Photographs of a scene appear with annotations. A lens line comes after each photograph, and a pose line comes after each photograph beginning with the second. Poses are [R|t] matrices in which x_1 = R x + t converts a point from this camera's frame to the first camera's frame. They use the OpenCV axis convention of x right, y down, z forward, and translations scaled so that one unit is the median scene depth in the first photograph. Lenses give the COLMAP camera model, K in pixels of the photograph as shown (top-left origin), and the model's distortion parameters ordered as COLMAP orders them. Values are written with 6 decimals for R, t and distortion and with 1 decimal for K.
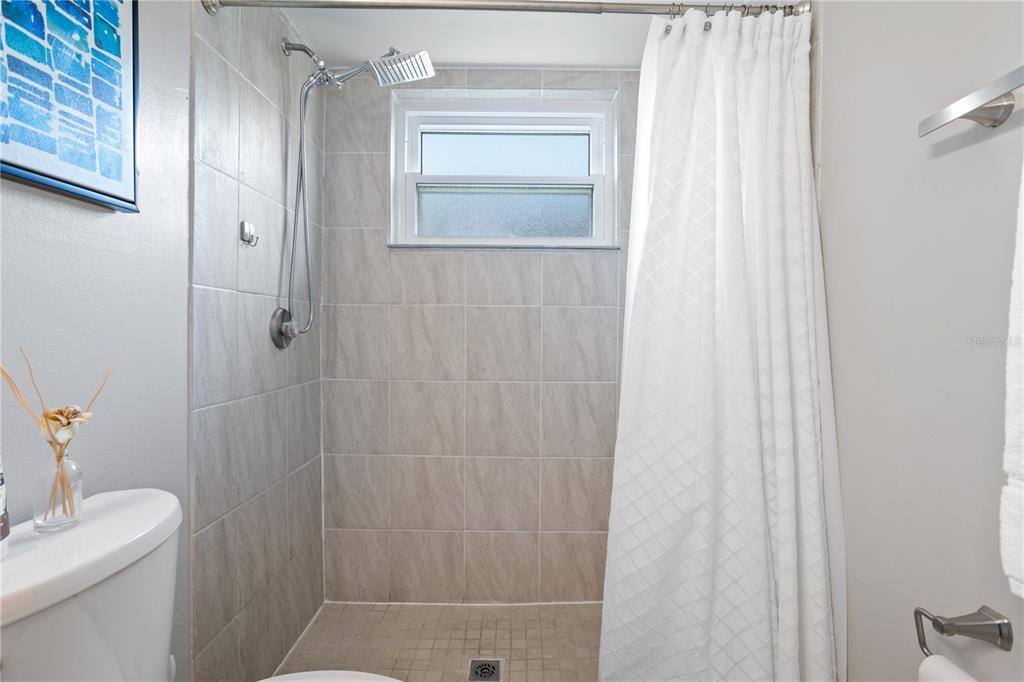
lens RADIAL K [[498.4, 0, 513.3], [0, 498.4, 335.9], [0, 0, 1]] dist [0.001246, -0.000179]
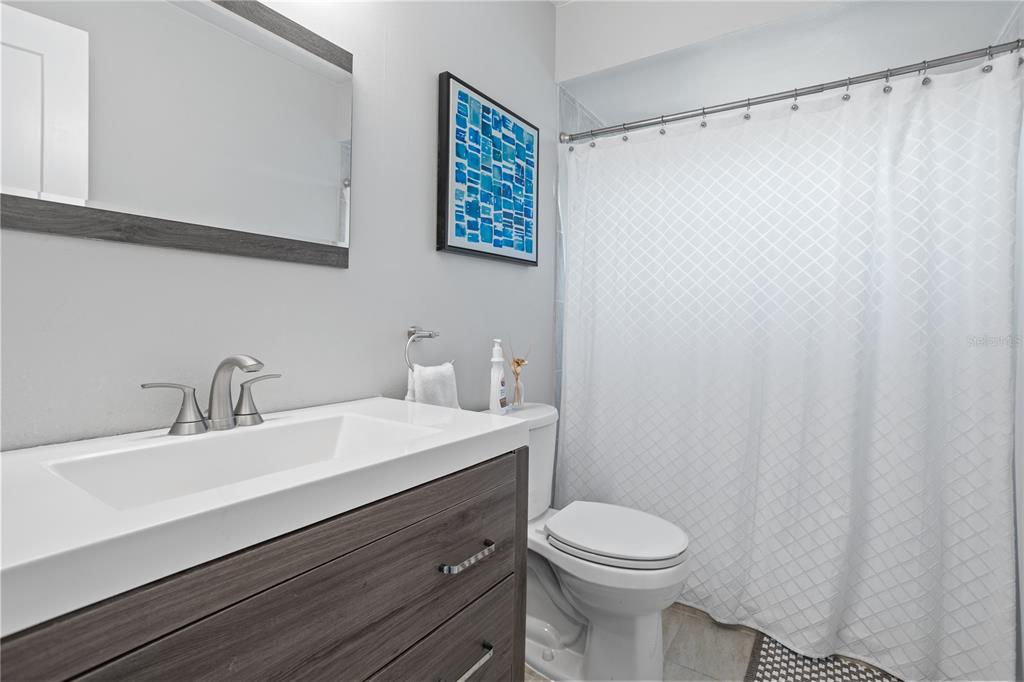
lens RADIAL K [[498.4, 0, 509.5], [0, 498.4, 336.4], [0, 0, 1]] dist [0.001246, -0.000179]
pose [[0.845059, 0.013180, -0.534511, 0.276769], [-0.008455, 0.999901, 0.011288, 0.015533], [0.534606, -0.005020, 0.845086, -0.900167]]
